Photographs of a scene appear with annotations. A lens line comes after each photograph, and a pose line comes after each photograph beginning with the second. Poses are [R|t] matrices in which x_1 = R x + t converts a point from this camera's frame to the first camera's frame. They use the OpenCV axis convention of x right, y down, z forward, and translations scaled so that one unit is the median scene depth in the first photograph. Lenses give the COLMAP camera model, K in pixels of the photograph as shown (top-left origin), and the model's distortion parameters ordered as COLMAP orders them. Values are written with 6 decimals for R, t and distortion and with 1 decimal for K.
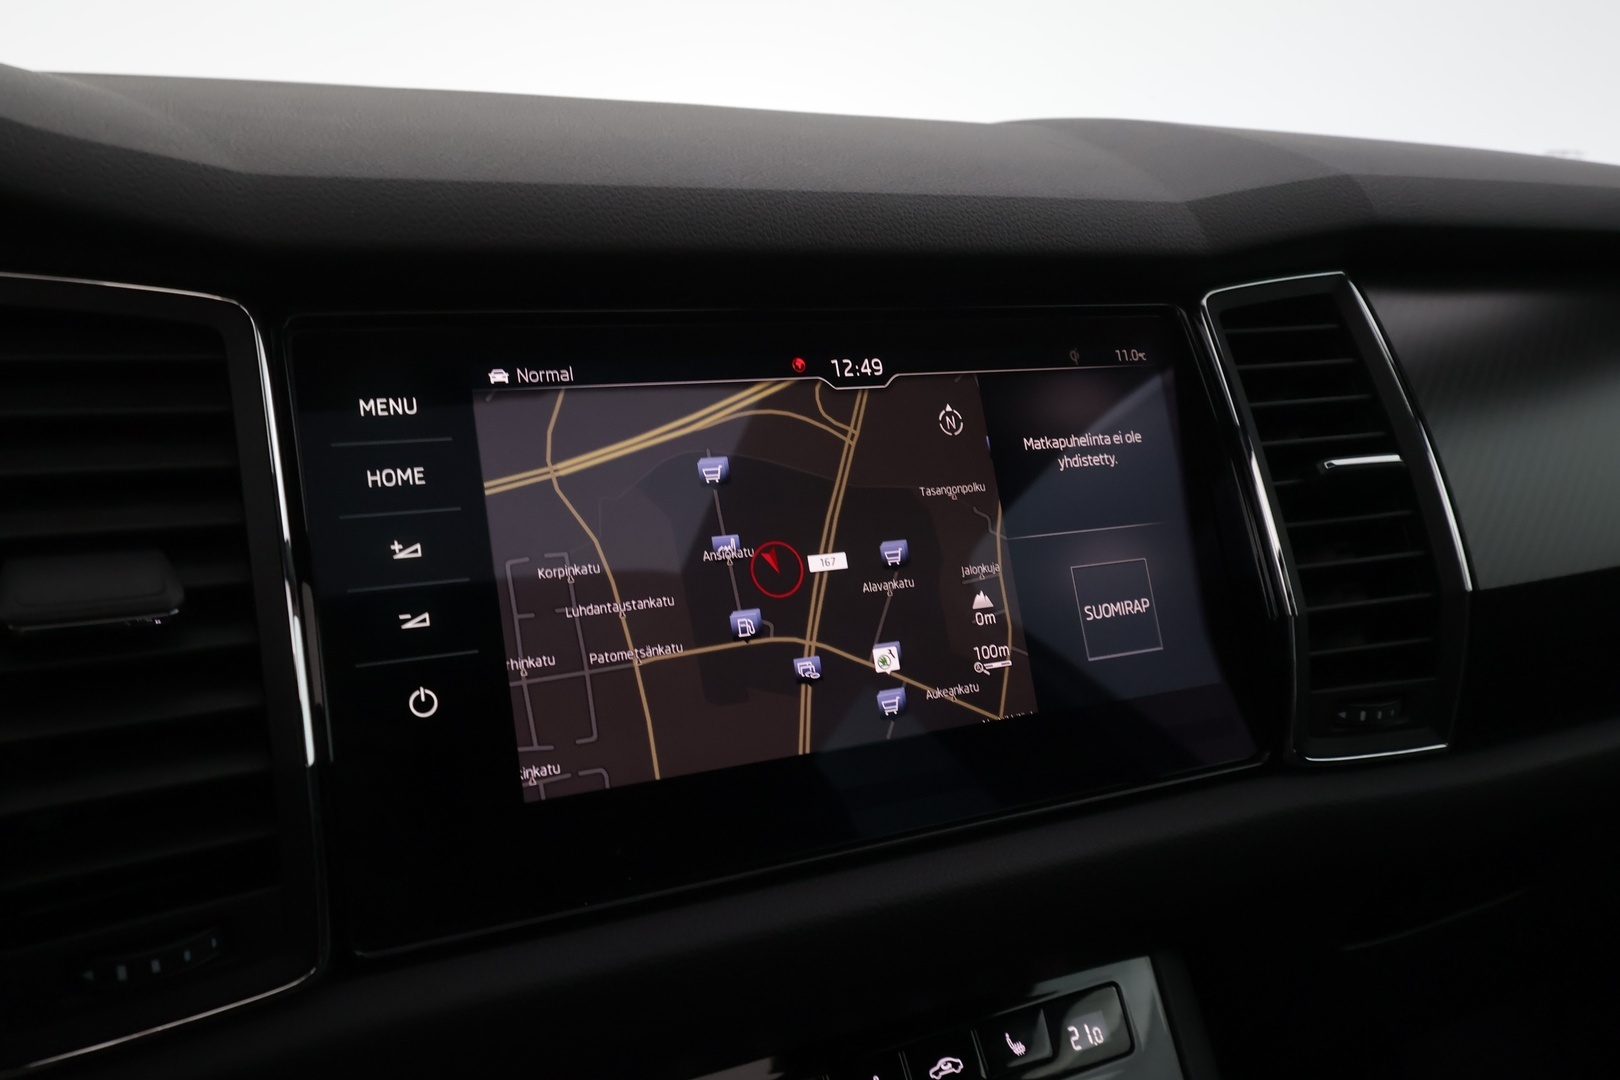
lens RADIAL K [[1260.4, 0, 809.8], [0, 1260.4, 545.0], [0, 0, 1]] dist [-0.013609, 0.018625]
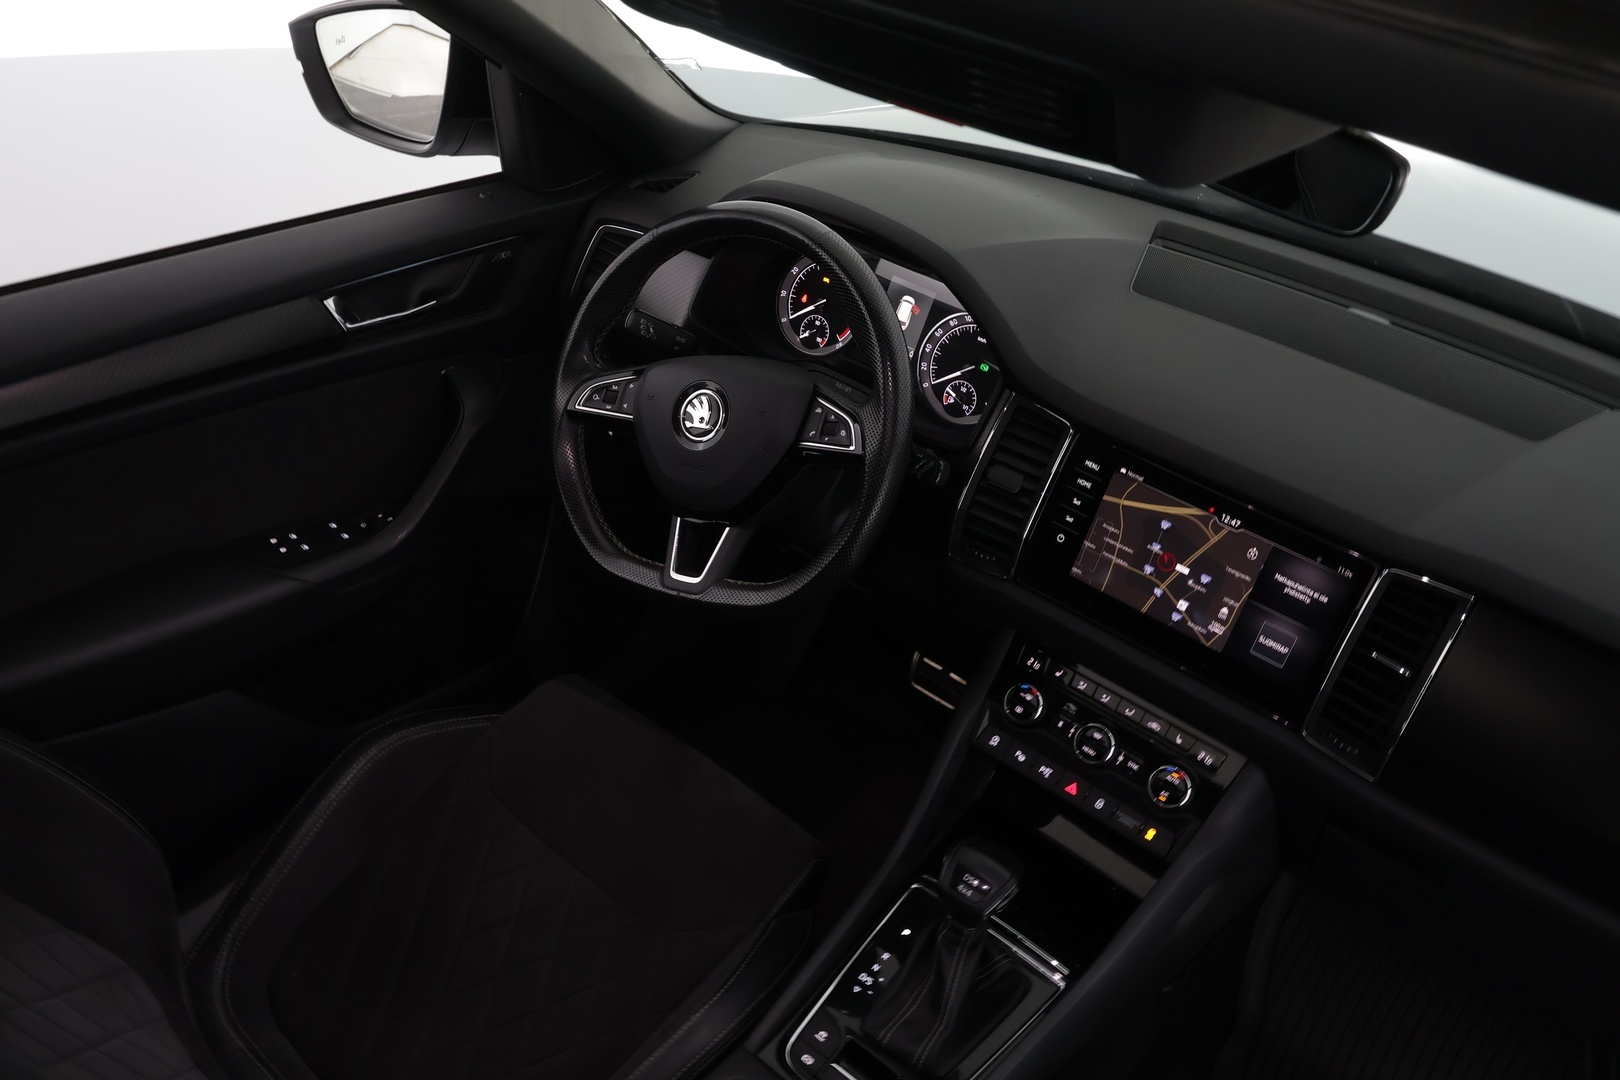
lens RADIAL K [[1260.4, 0, 817.2], [0, 1260.4, 544.2], [0, 0, 1]] dist [-0.013609, 0.018625]
pose [[0.422823, 0.558513, -0.713641, 1.894641], [-0.292813, 0.829459, 0.475667, -1.306079], [0.857602, 0.007841, 0.514254, -1.438337]]
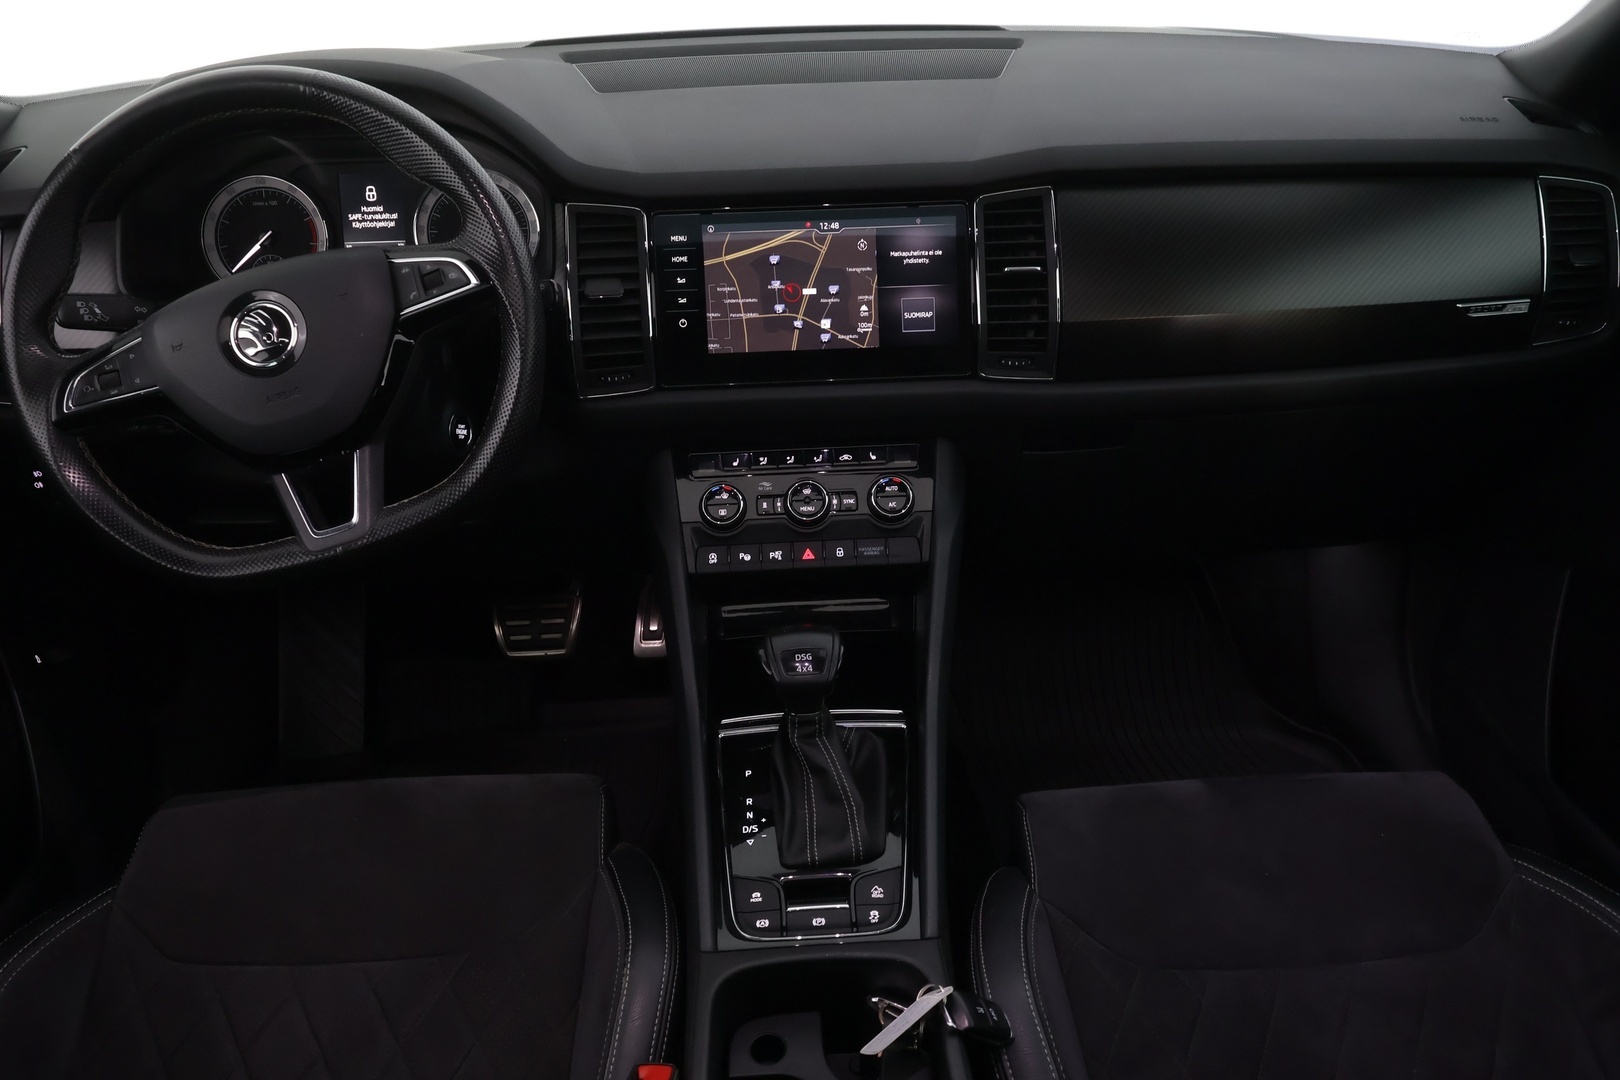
lens RADIAL K [[1260.4, 0, 819.6], [0, 1260.4, 541.5], [0, 0, 1]] dist [-0.013609, 0.018625]
pose [[0.922101, 0.171229, -0.347002, 1.285832], [-0.058553, 0.948182, 0.312286, -0.393335], [0.382494, -0.267641, 0.884345, -2.022130]]
